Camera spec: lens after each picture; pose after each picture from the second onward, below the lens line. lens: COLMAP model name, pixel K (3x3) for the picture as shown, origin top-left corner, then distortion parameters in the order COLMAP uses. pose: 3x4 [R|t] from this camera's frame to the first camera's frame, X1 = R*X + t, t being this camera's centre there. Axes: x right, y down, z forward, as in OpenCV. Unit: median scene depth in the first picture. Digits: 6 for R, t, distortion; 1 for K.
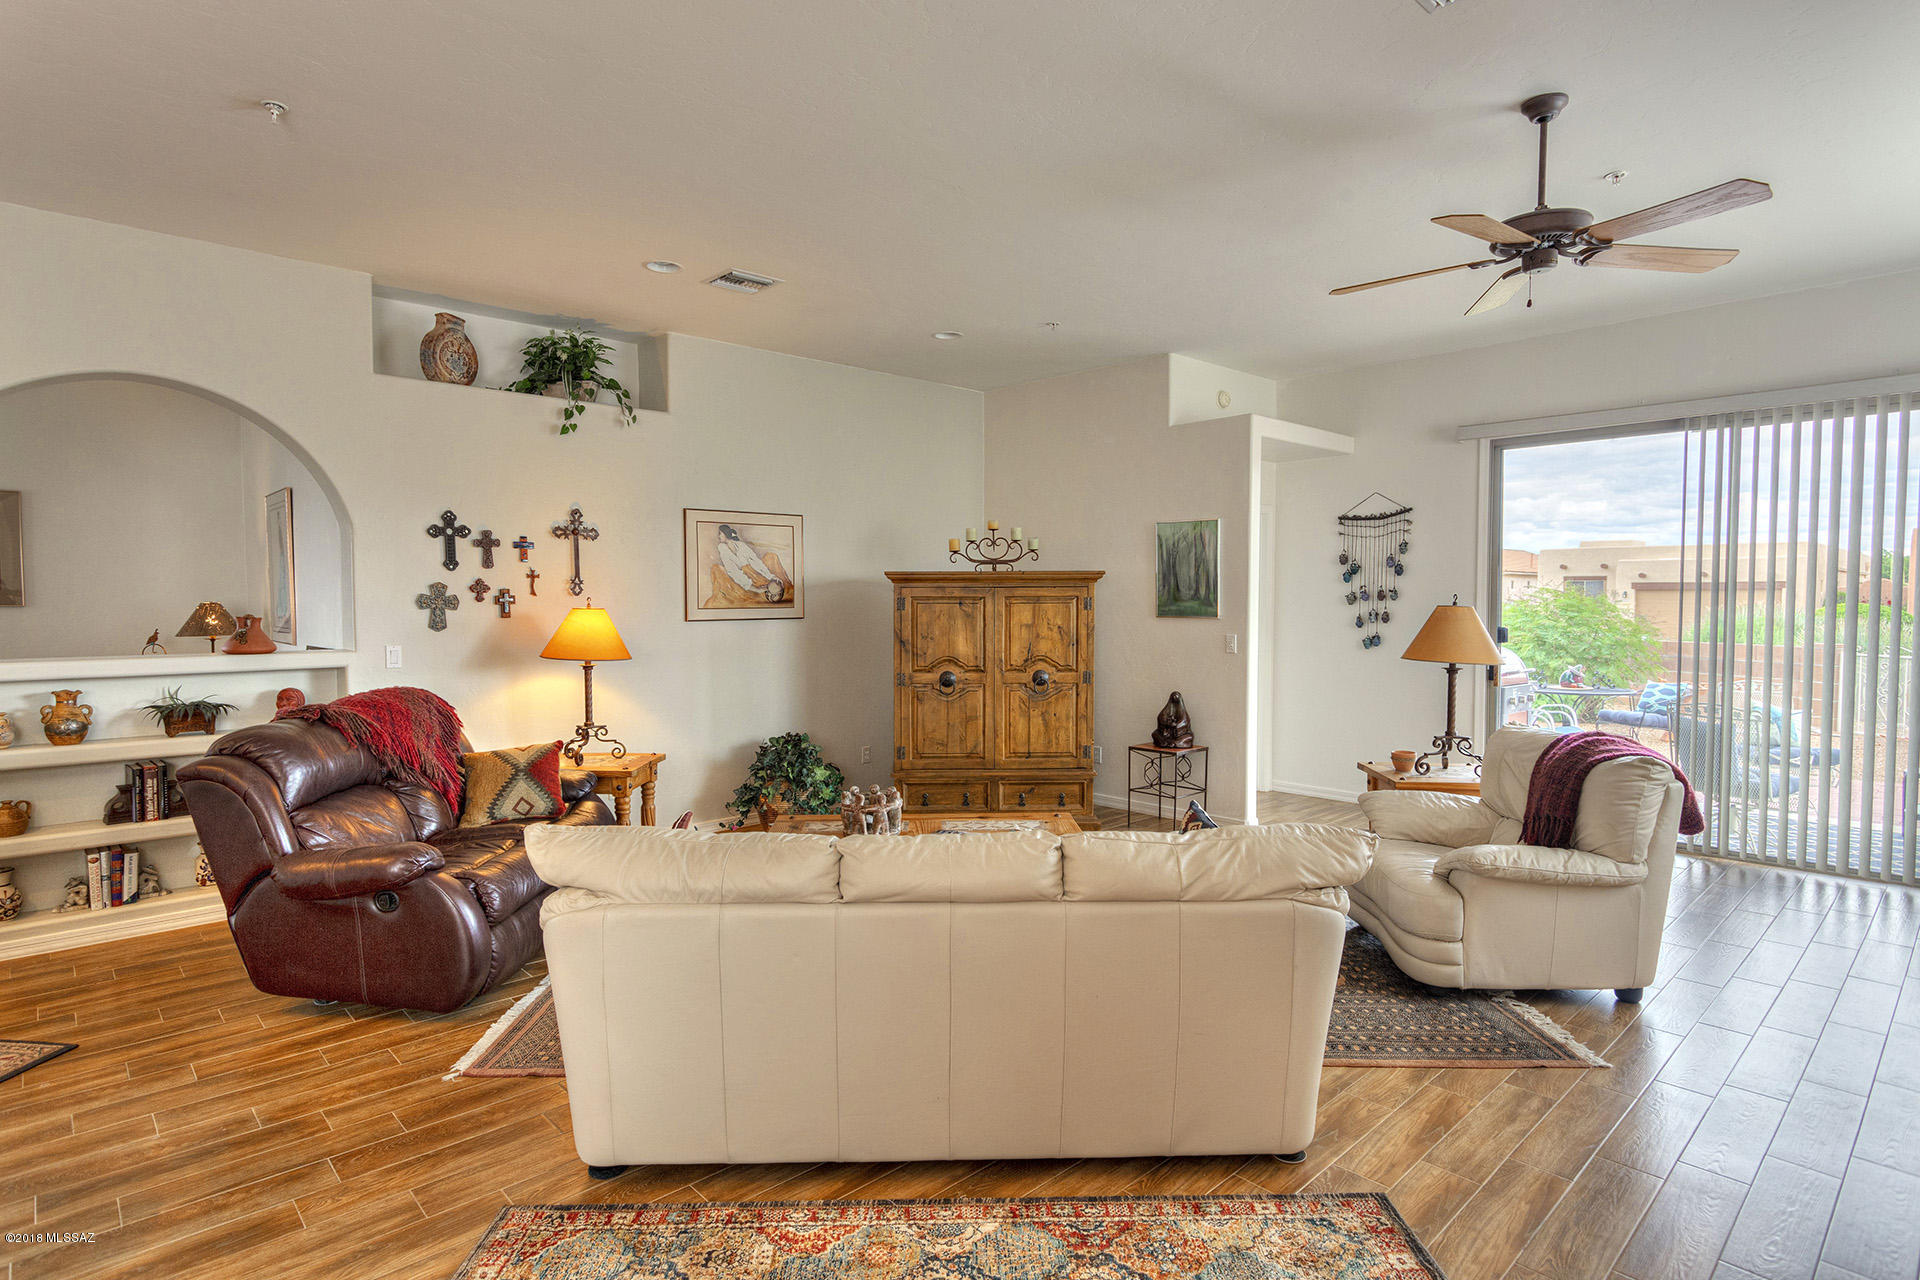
lens RADIAL K [[990.2, 0, 953.8], [0, 990.2, 642.7], [0, 0, 1]] dist [-0.011775, 0.004034]
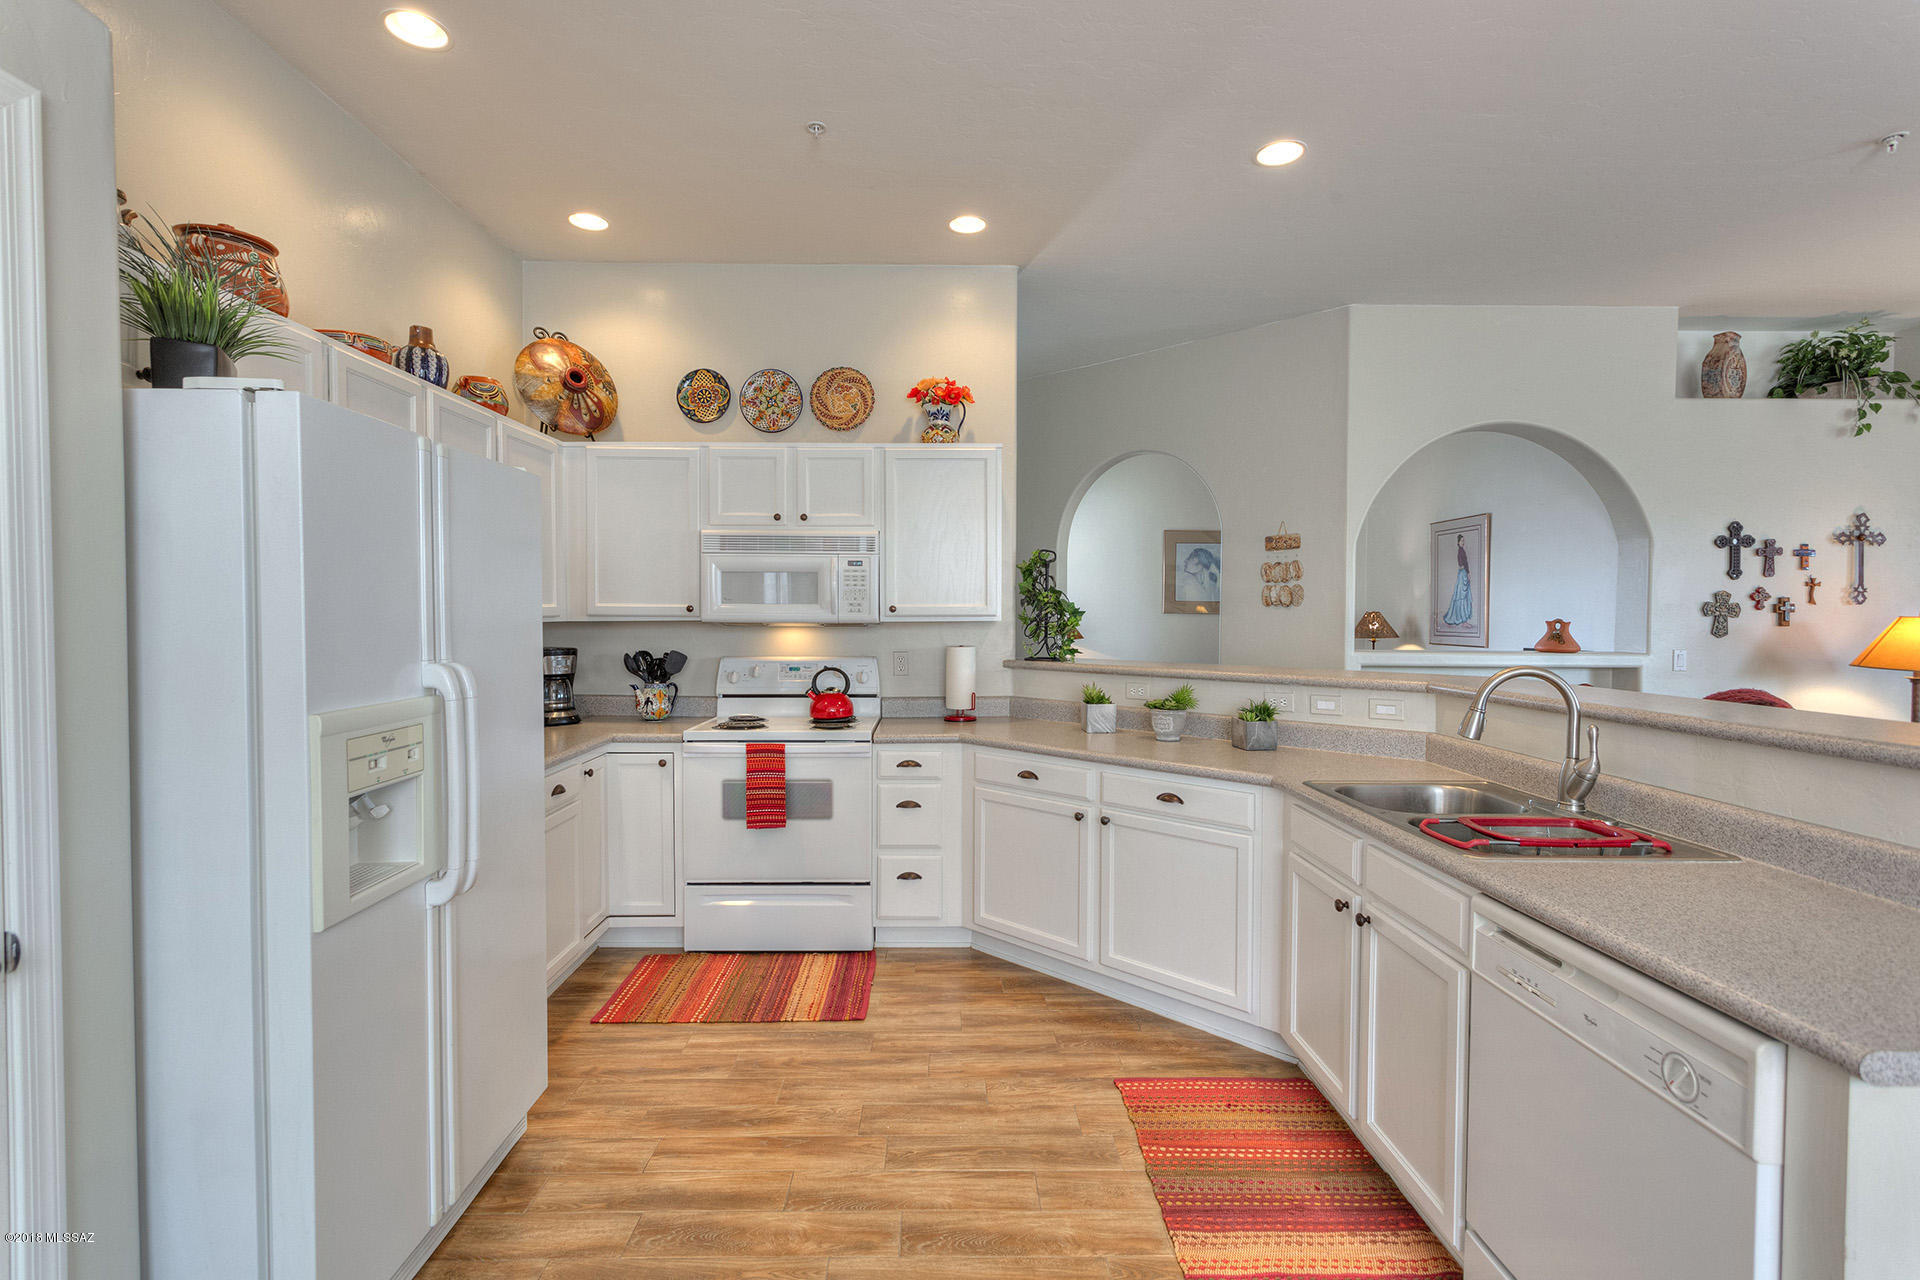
lens RADIAL K [[901.0, 0, 958.1], [0, 901.0, 634.1], [0, 0, 1]] dist [0.011081, 0.001372]
pose [[0.742609, 0.019624, -0.669438, -0.444110], [-0.038535, 0.999167, -0.013457, 0.026373], [0.668616, 0.035790, 0.742746, -0.231221]]
